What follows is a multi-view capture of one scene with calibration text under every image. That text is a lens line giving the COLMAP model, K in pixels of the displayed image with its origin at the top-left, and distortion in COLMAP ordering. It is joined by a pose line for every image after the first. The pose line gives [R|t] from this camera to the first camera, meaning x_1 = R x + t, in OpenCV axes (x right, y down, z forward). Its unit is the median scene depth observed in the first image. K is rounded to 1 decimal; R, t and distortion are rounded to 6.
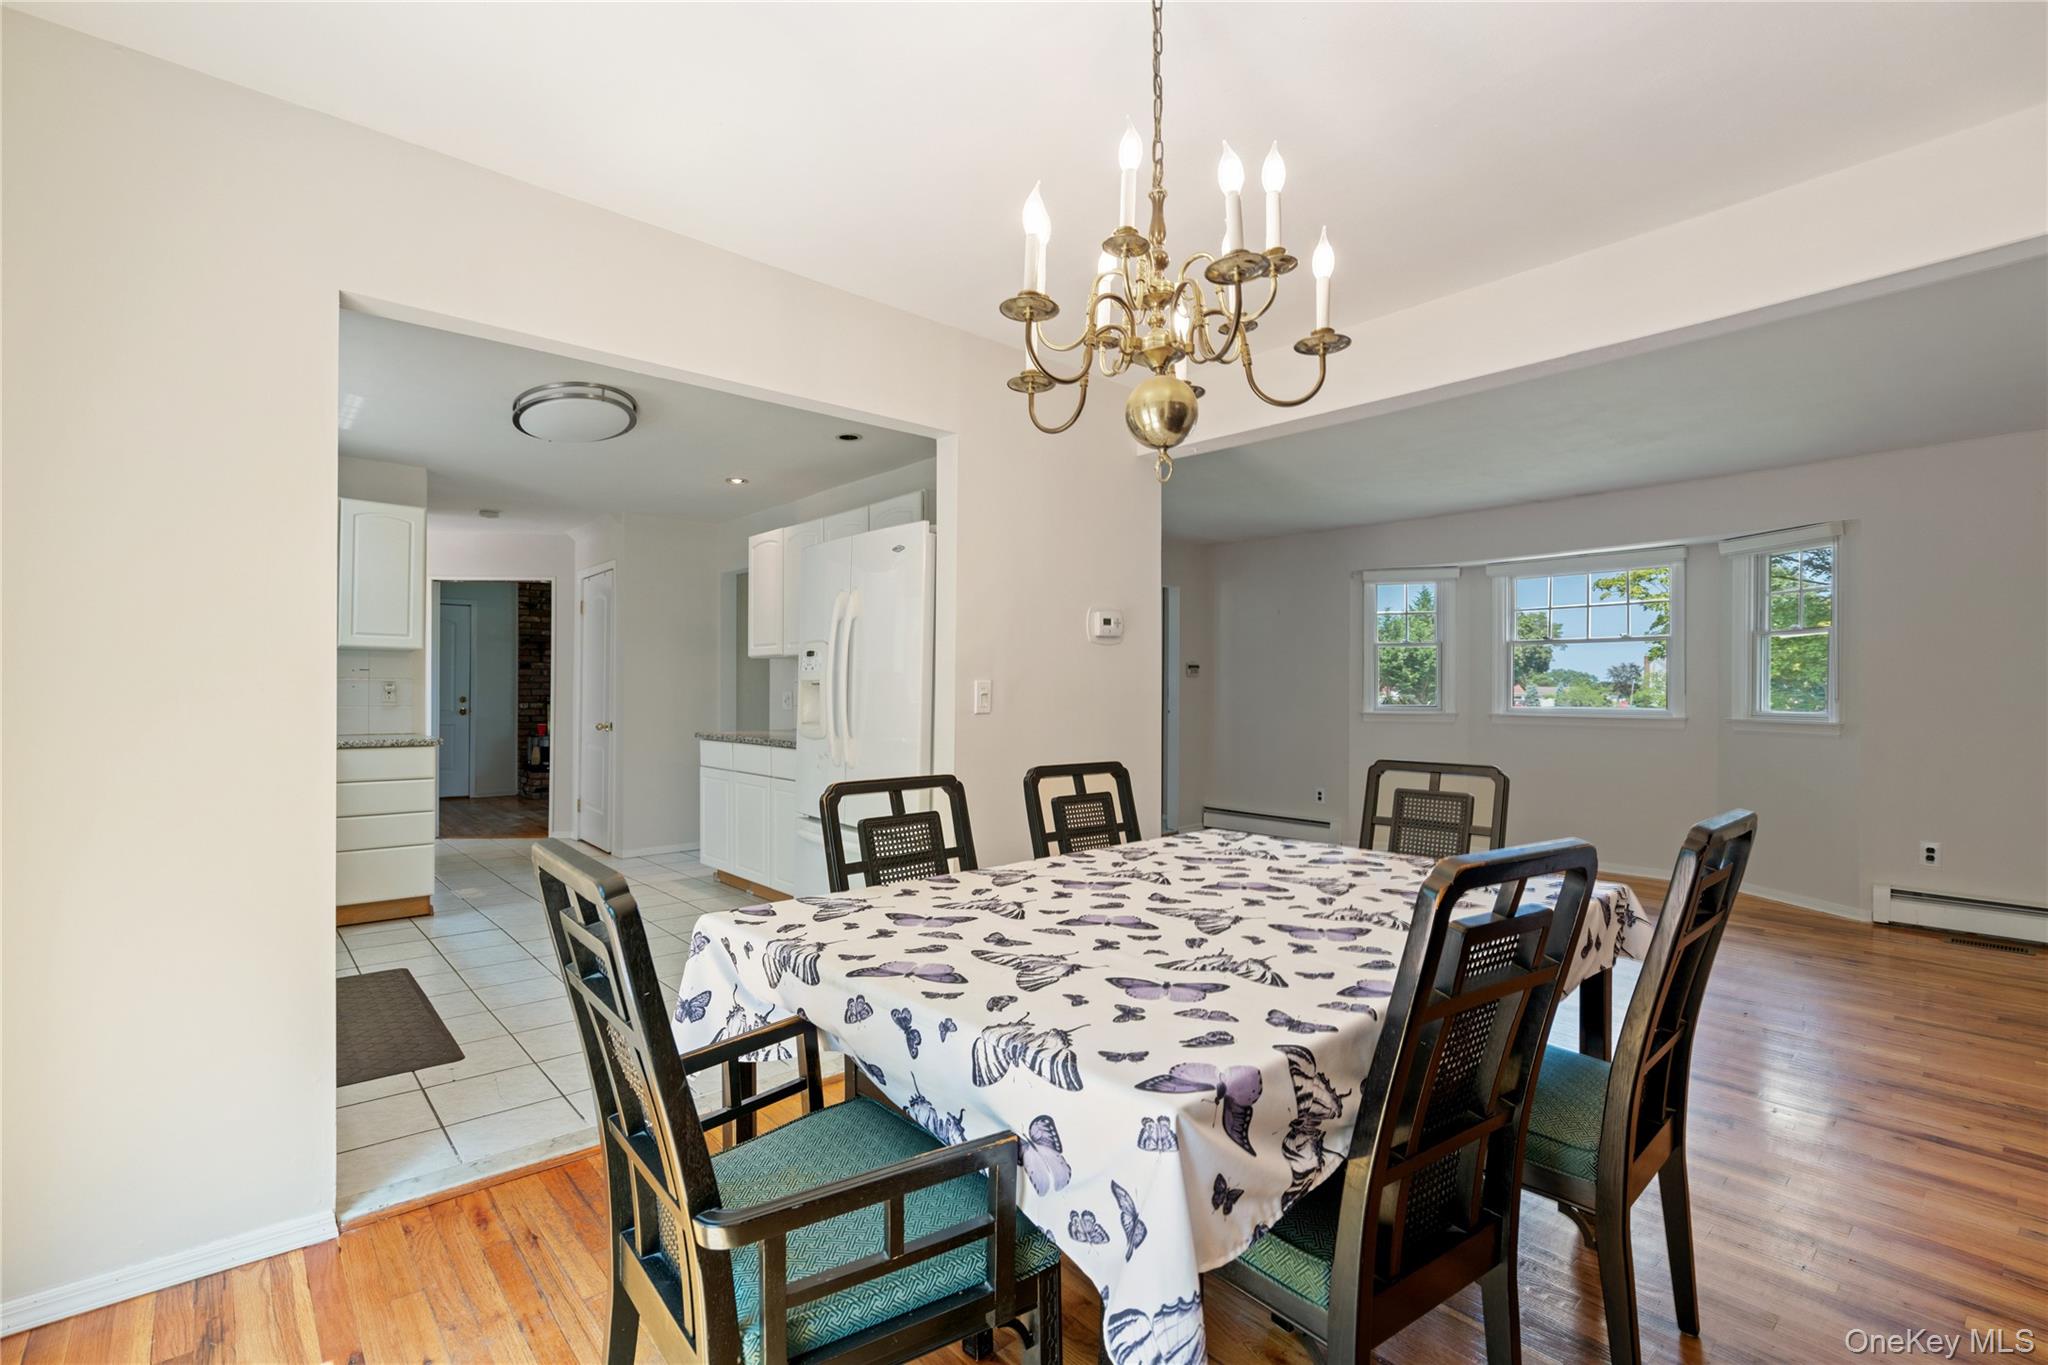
lens RADIAL K [[942.3, 0, 1024.0], [0, 942.3, 682.5], [0, 0, 1]] dist [-0.001266, -0.000052]
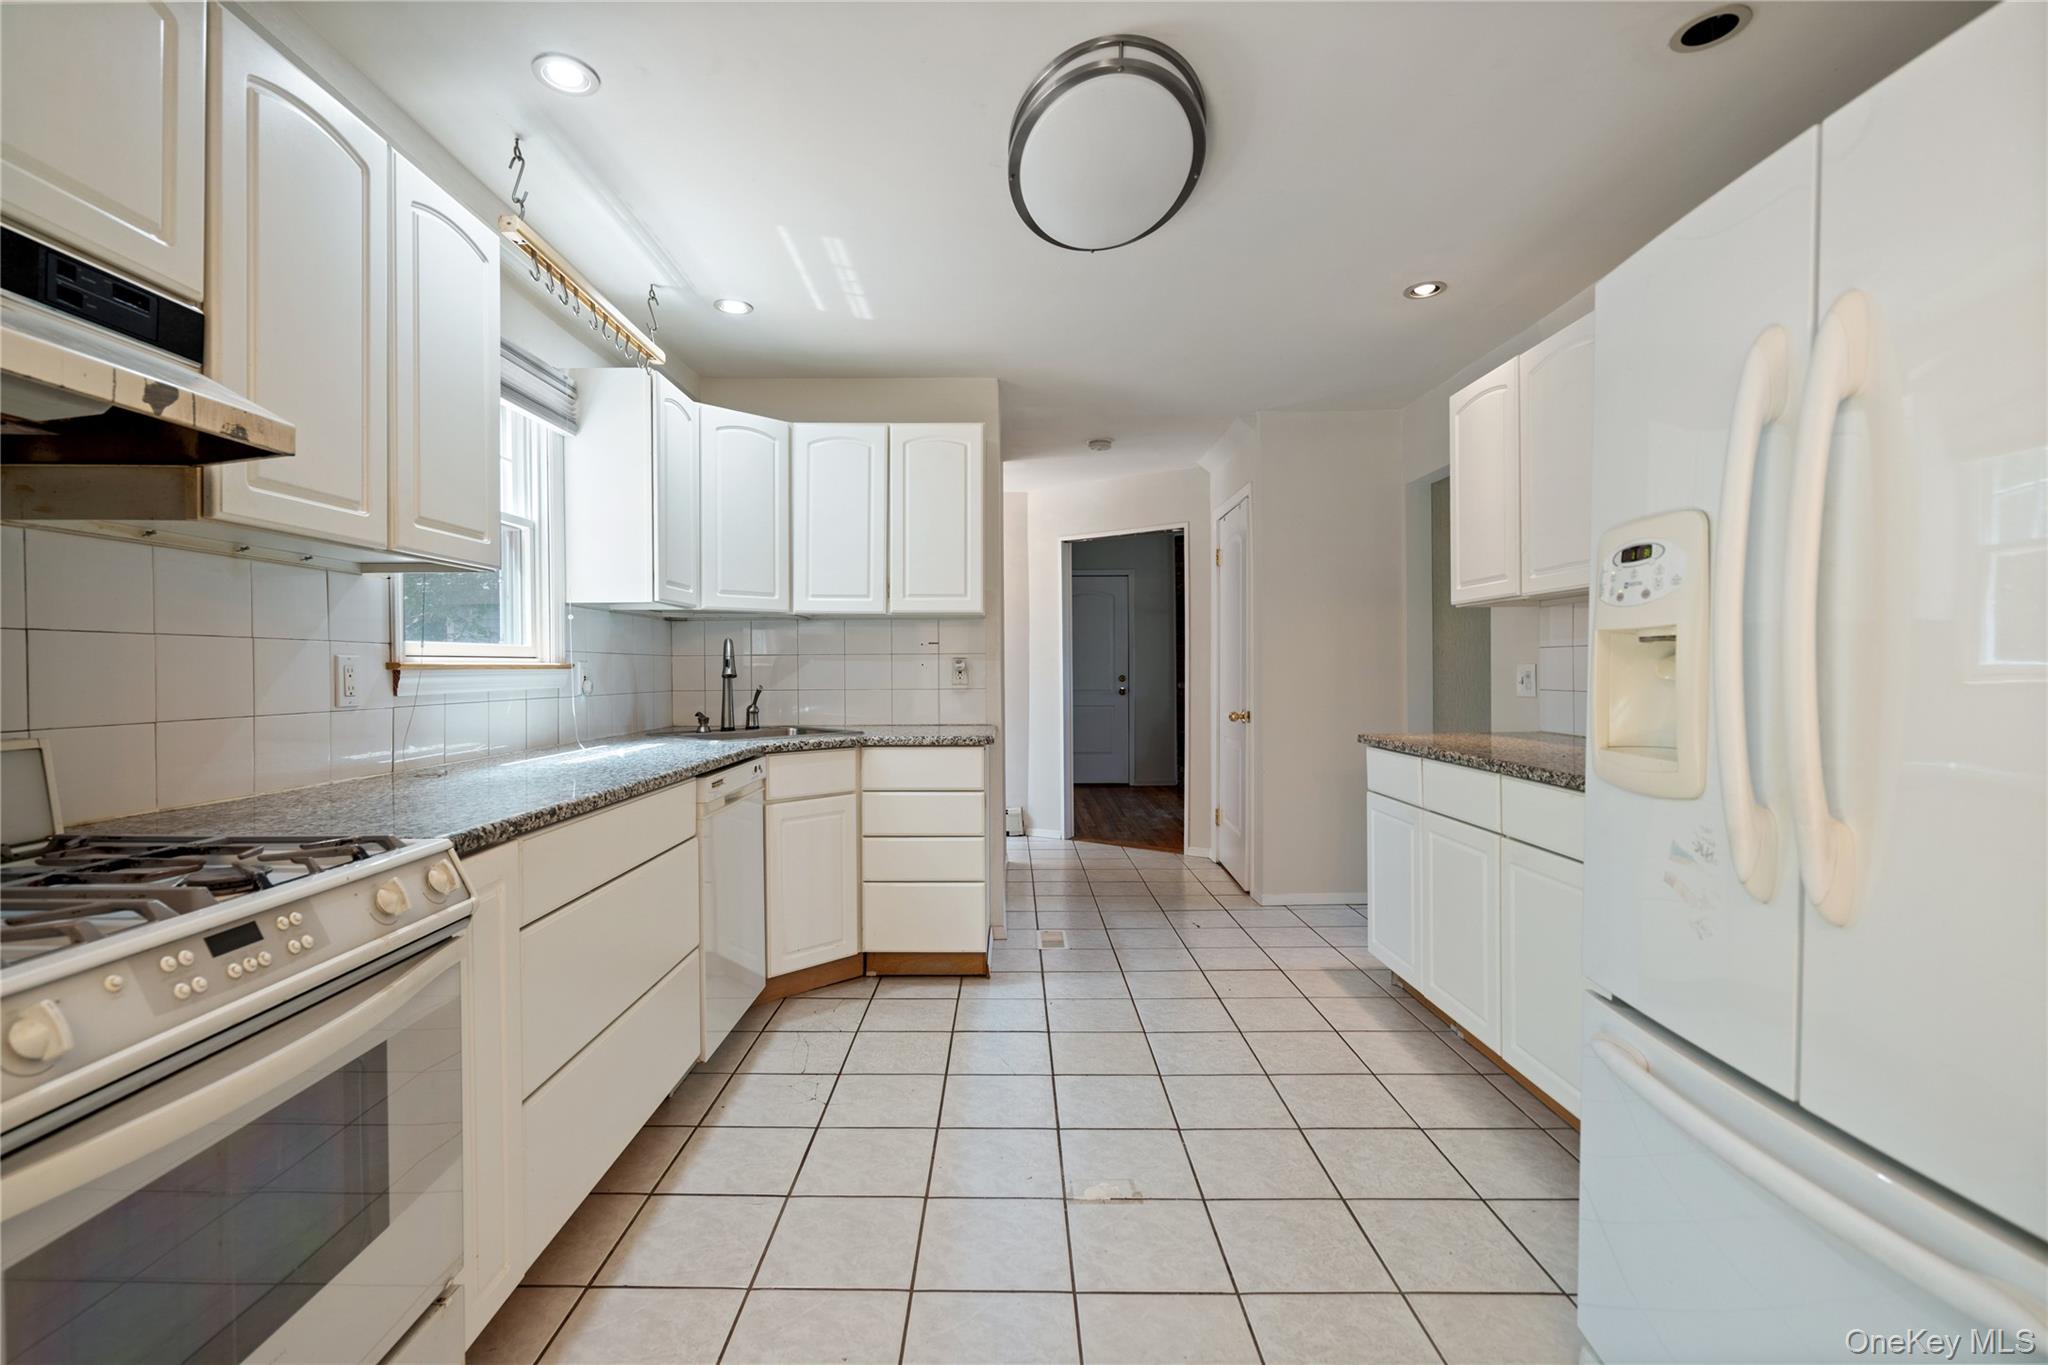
lens RADIAL K [[939.9, 0, 992.2], [0, 939.9, 672.4], [0, 0, 1]] dist [-0.001567, -0.000030]
pose [[0.736327, -0.003979, -0.676615, -0.112893], [0.013226, 0.999876, 0.008513, 0.004954], [0.676497, -0.015218, 0.736288, 0.395014]]
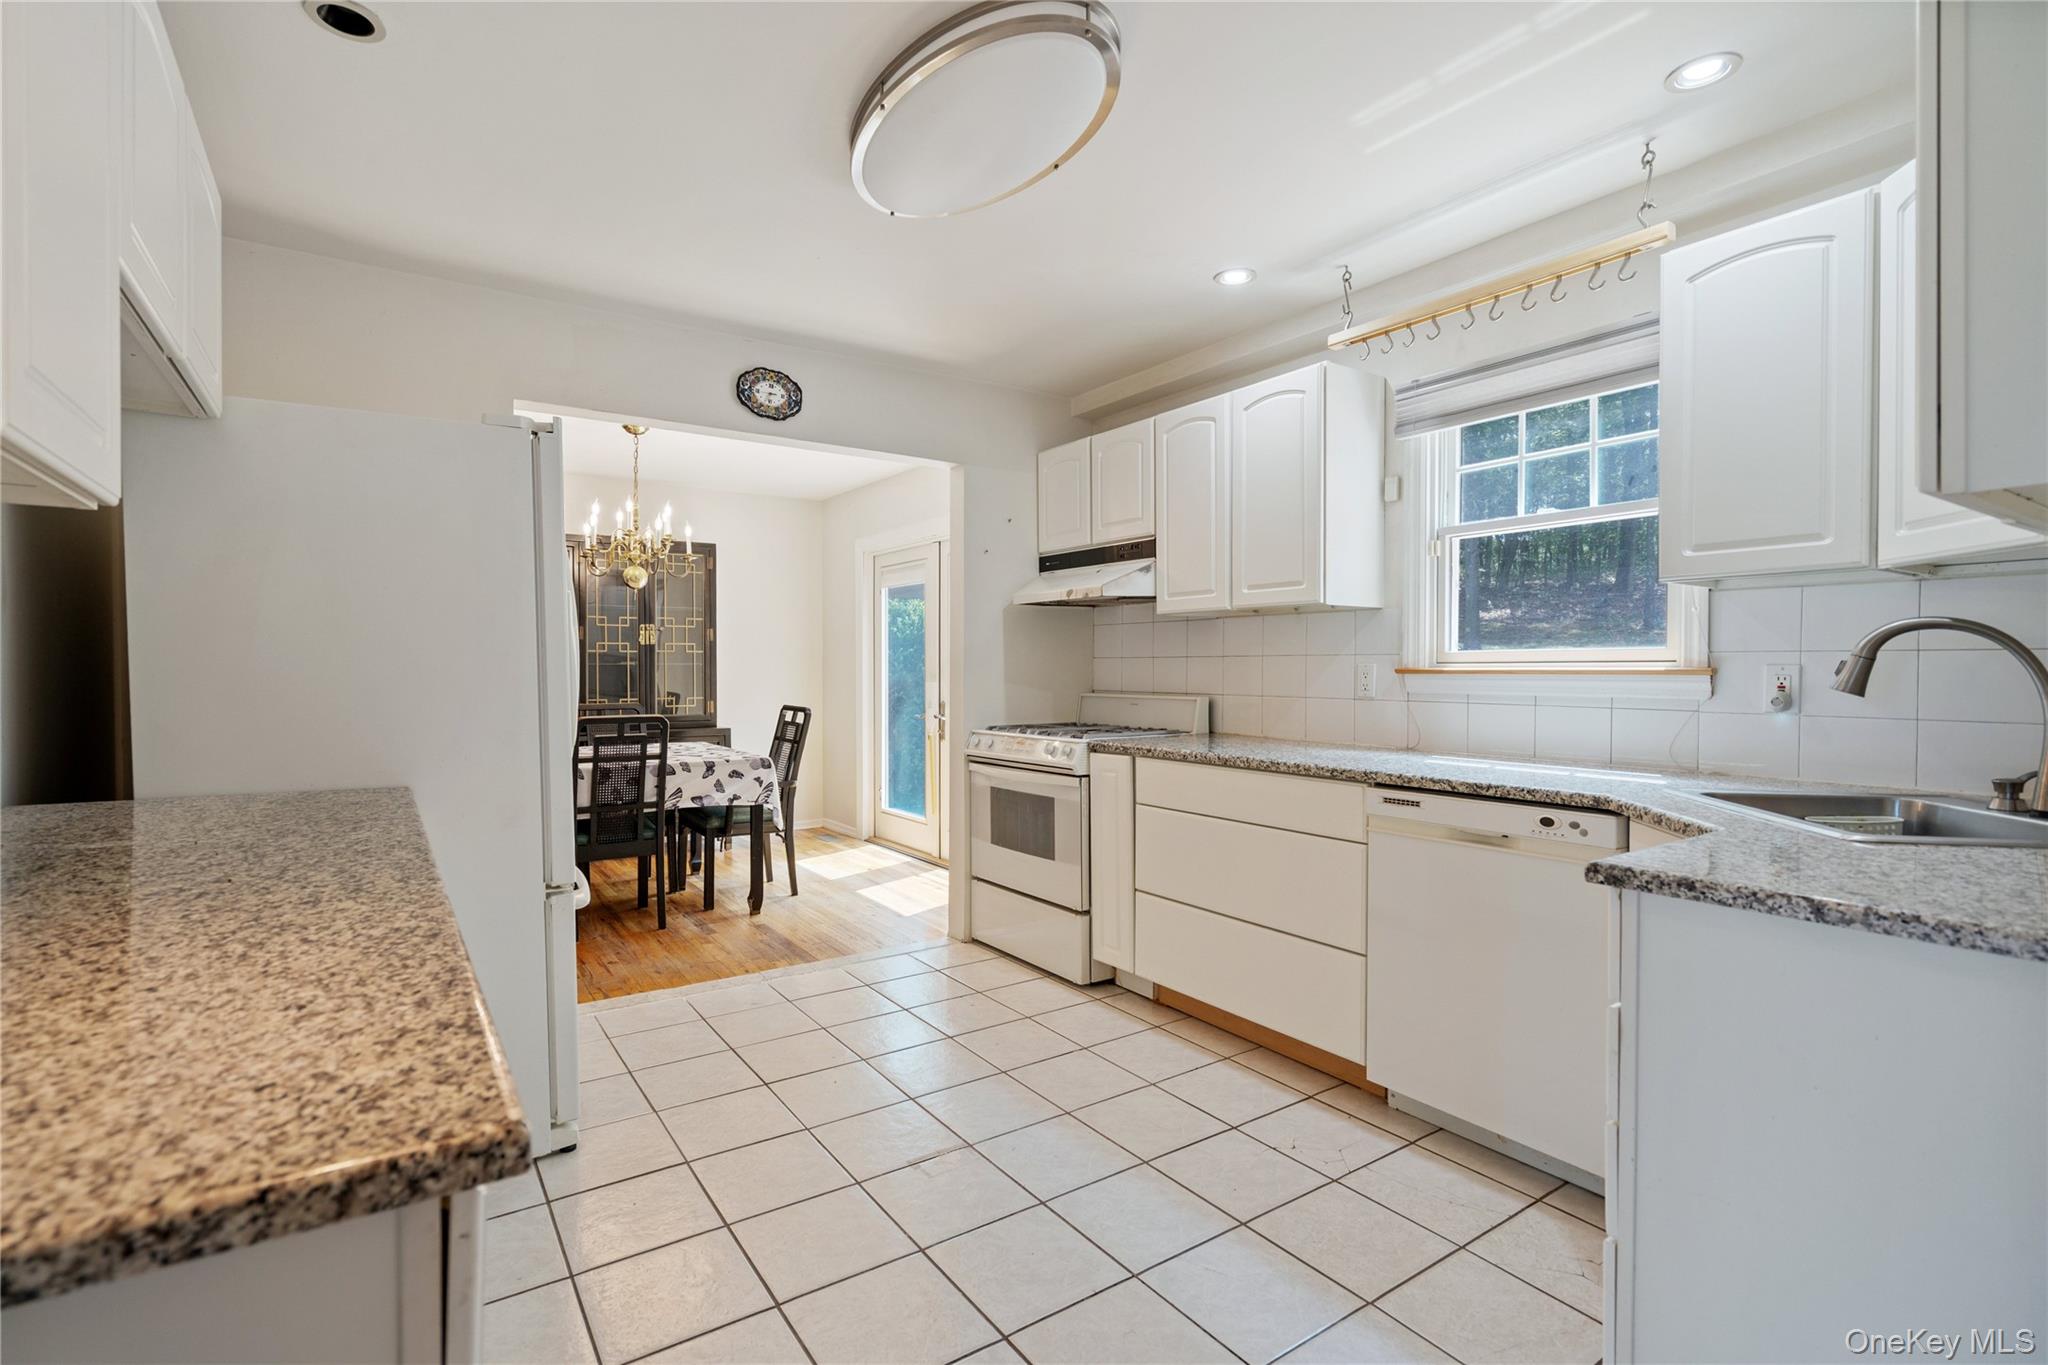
lens RADIAL K [[939.9, 0, 992.2], [0, 939.9, 672.4], [0, 0, 1]] dist [-0.001567, -0.000030]
pose [[-0.990560, -0.002275, 0.137060, -0.513847], [-0.003310, 0.999968, -0.007320, 0.009681], [-0.137039, -0.007704, -0.990536, 1.342782]]
